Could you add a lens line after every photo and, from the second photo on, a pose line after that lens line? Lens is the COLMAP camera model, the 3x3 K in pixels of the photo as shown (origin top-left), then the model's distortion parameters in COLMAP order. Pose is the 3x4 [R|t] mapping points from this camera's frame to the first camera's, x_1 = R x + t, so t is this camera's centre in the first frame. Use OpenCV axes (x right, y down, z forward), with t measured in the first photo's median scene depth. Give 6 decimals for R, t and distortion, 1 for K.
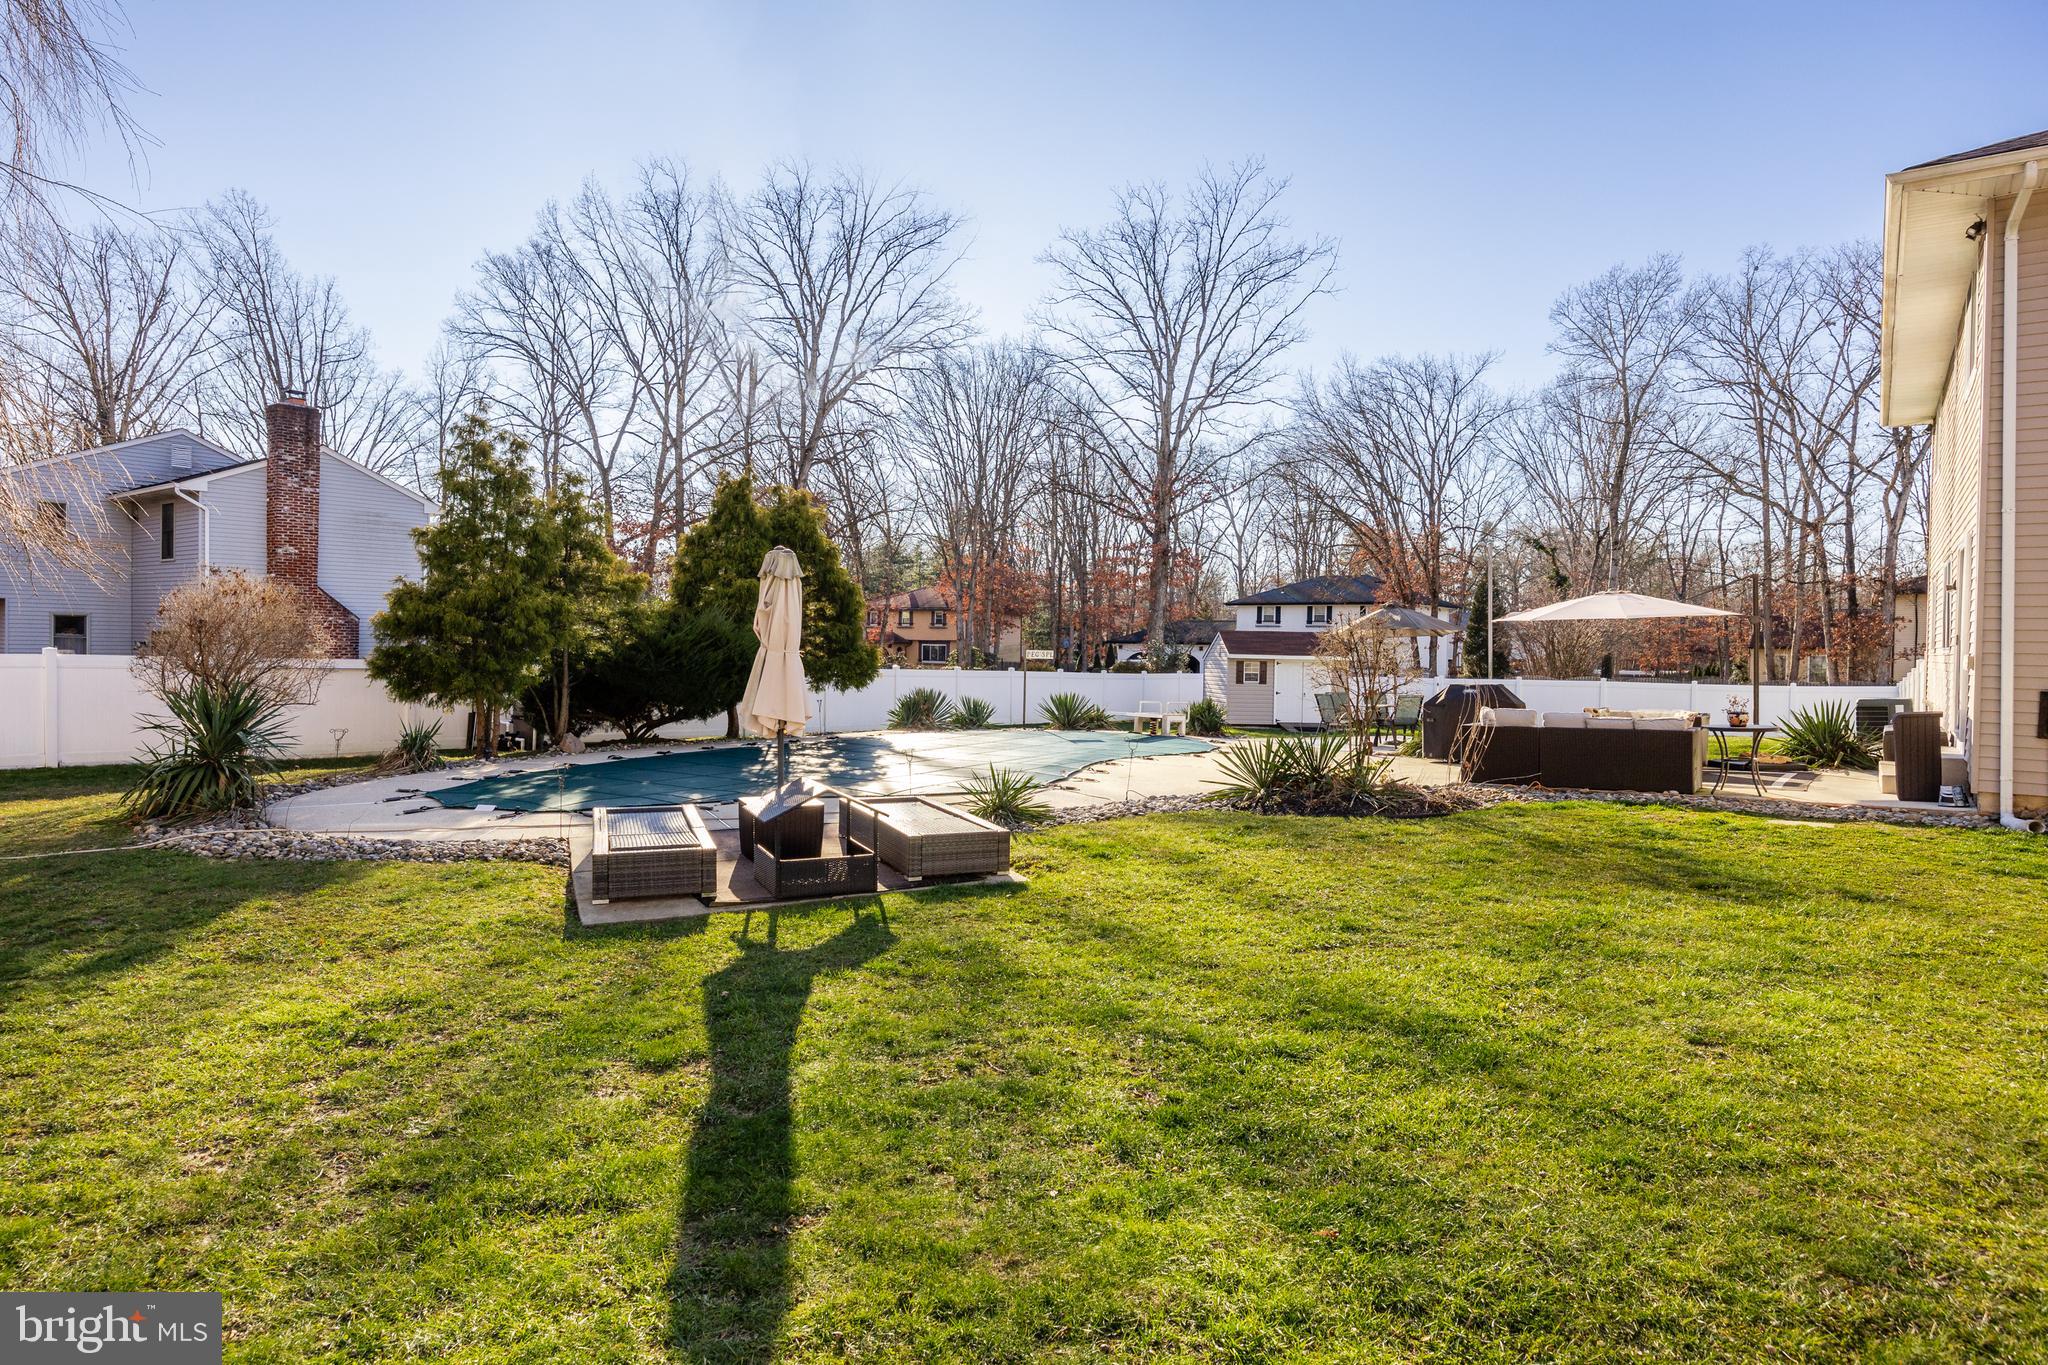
lens RADIAL K [[1140.7, 0, 1032.2], [0, 1140.7, 665.8], [0, 0, 1]] dist [-0.022469, -0.000078]
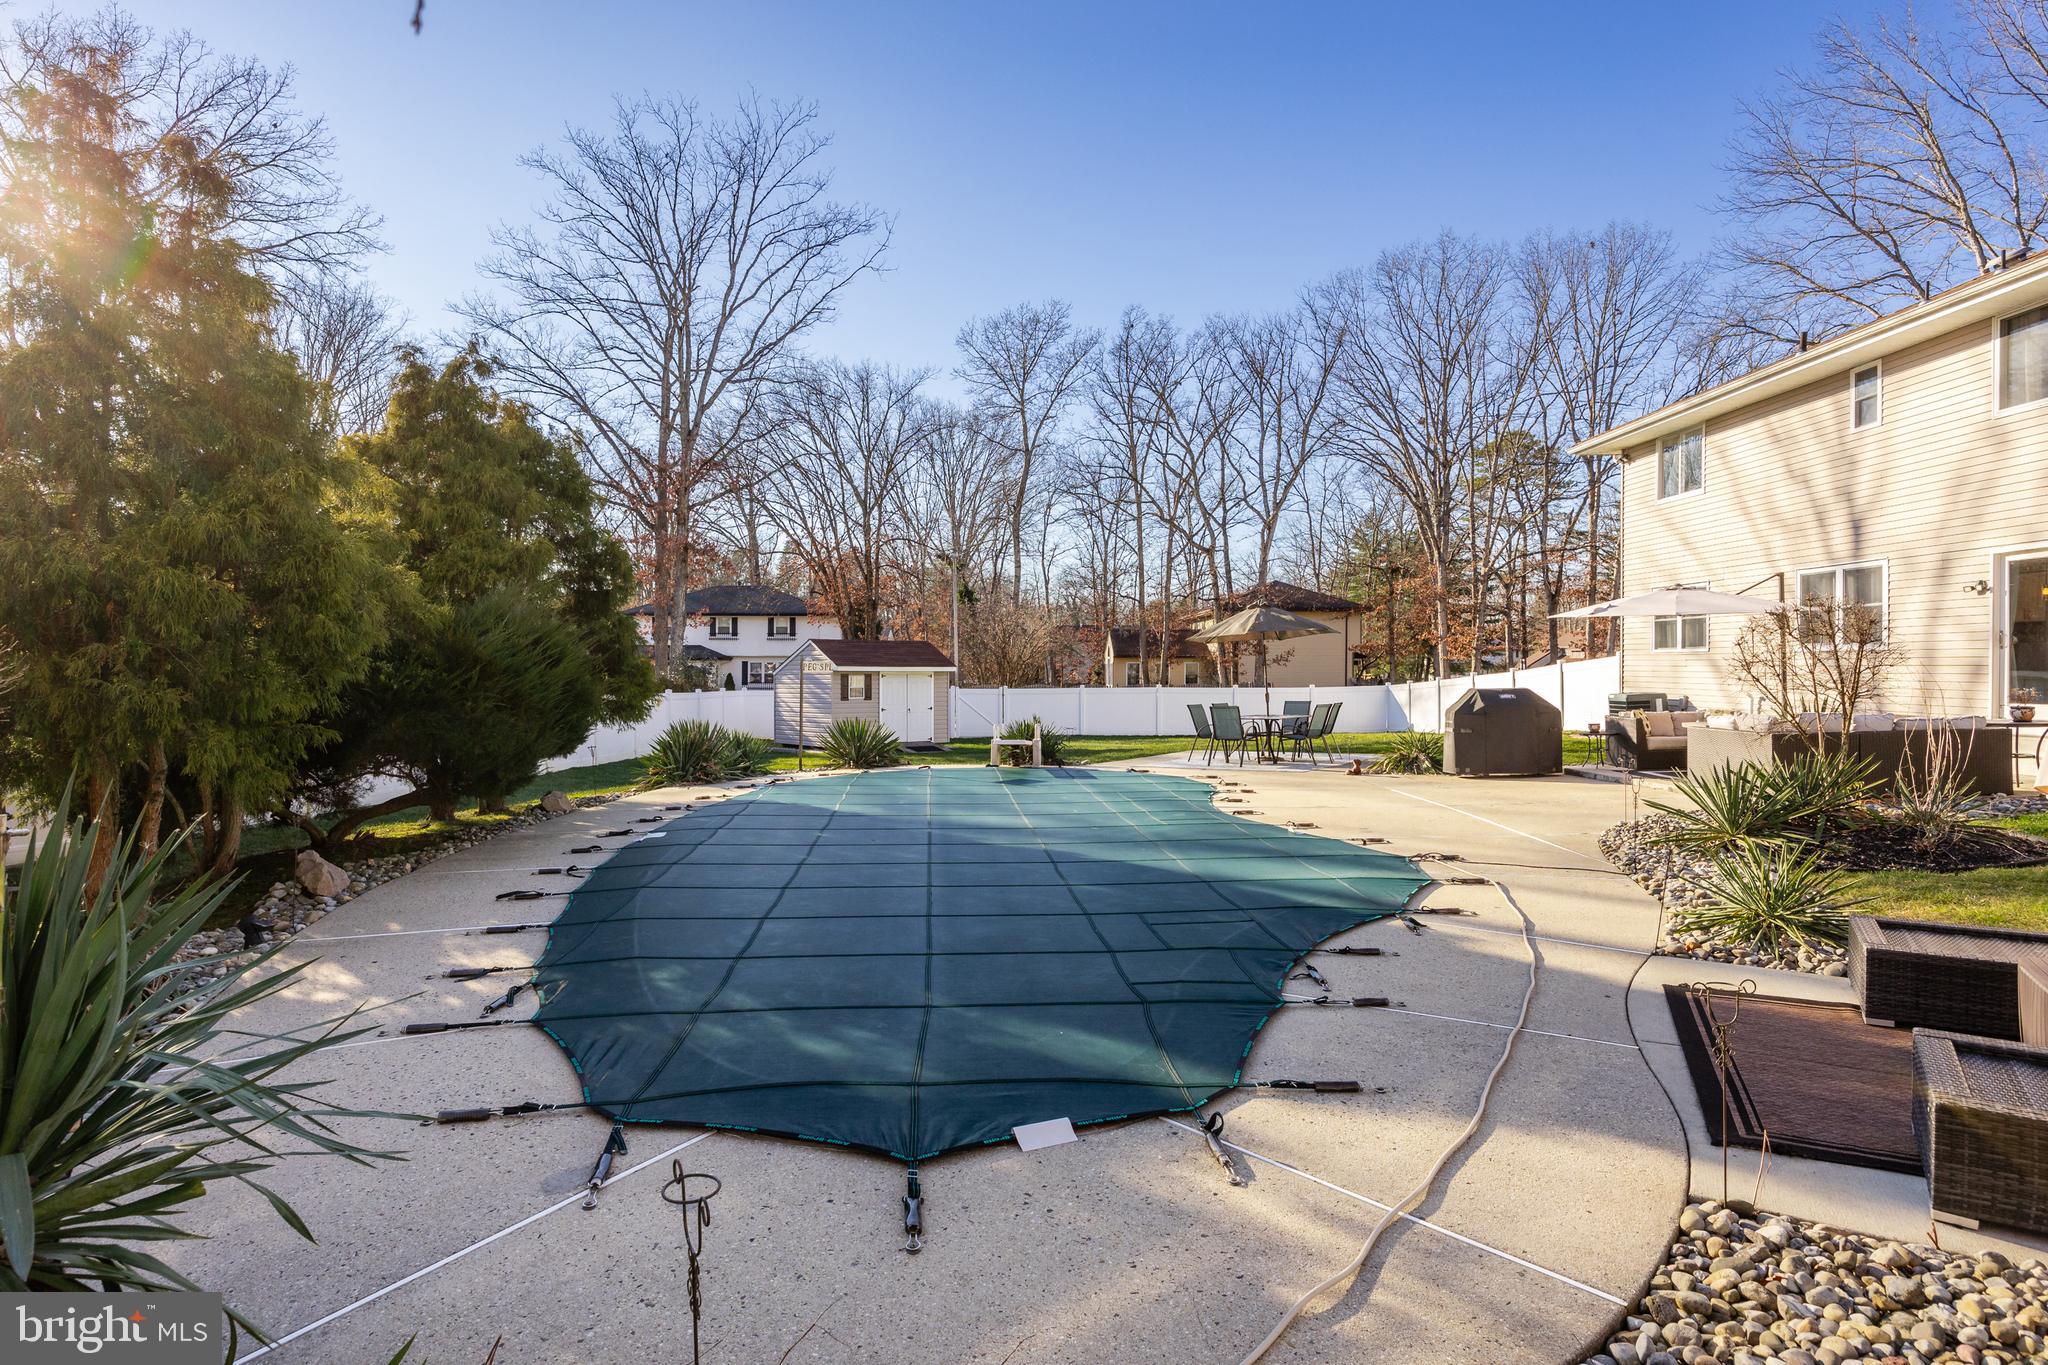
lens RADIAL K [[1132.6, 0, 1021.1], [0, 1132.6, 688.2], [0, 0, 1]] dist [-0.012399, 0.000236]
pose [[0.824888, -0.024056, 0.564784, -0.104824], [0.020377, 0.999710, 0.012820, -0.001051], [-0.564928, 0.000934, 0.825139, 0.114739]]
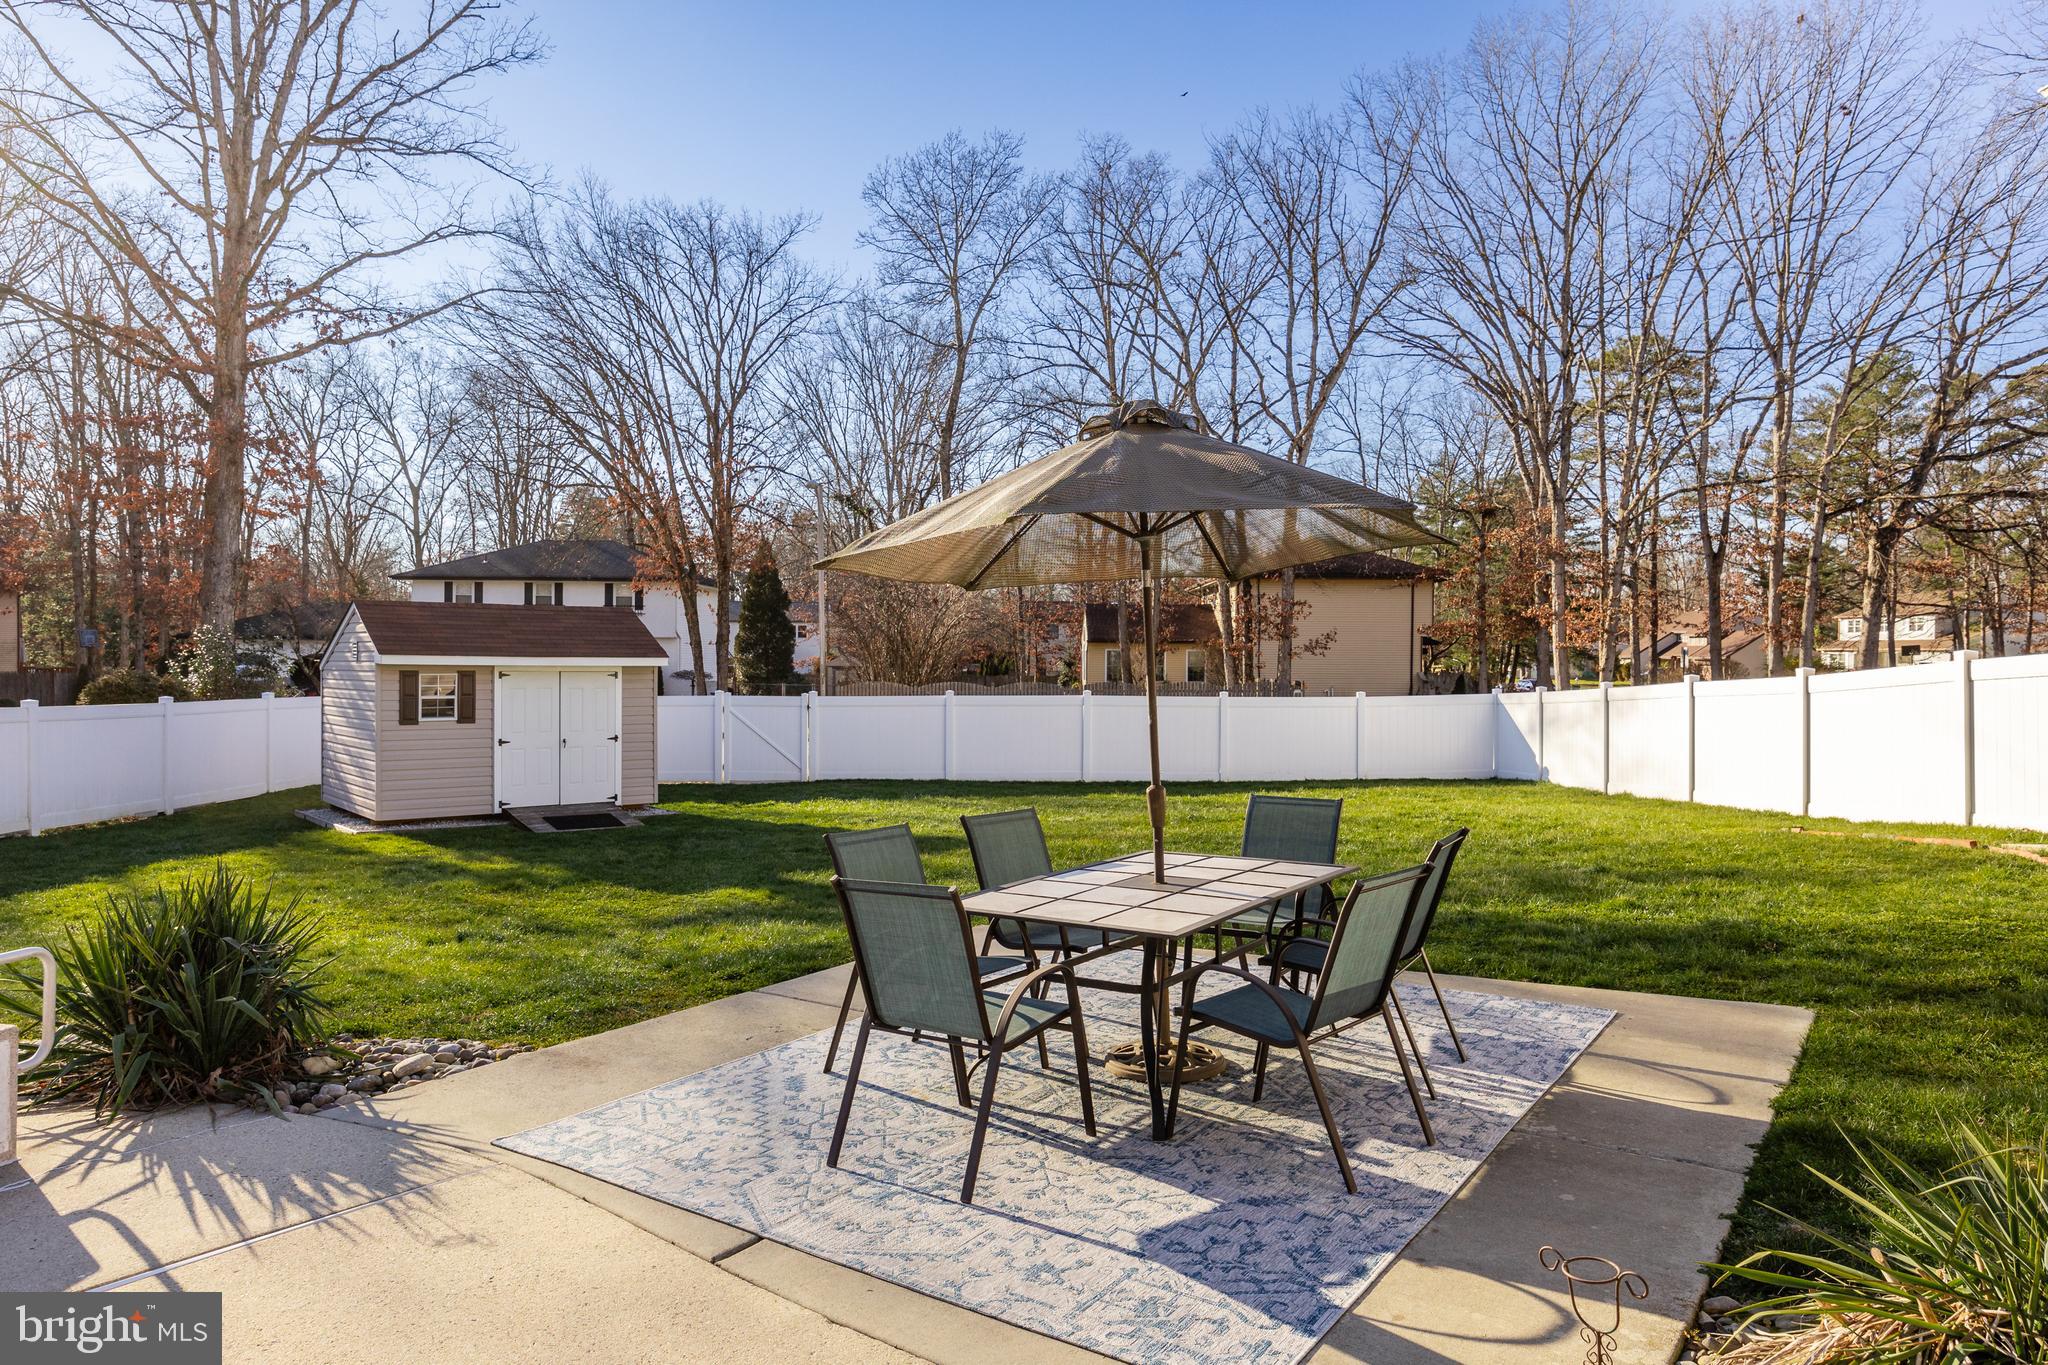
lens RADIAL K [[1344.0, 0, 1030.3], [0, 1344.0, 671.2], [0, 0, 1]] dist [-0.009589, -0.003582]
pose [[0.821248, -0.016237, 0.570340, 0.046976], [0.014524, 0.999866, 0.007552, -0.002374], [-0.570387, 0.002081, 0.821374, 0.245247]]
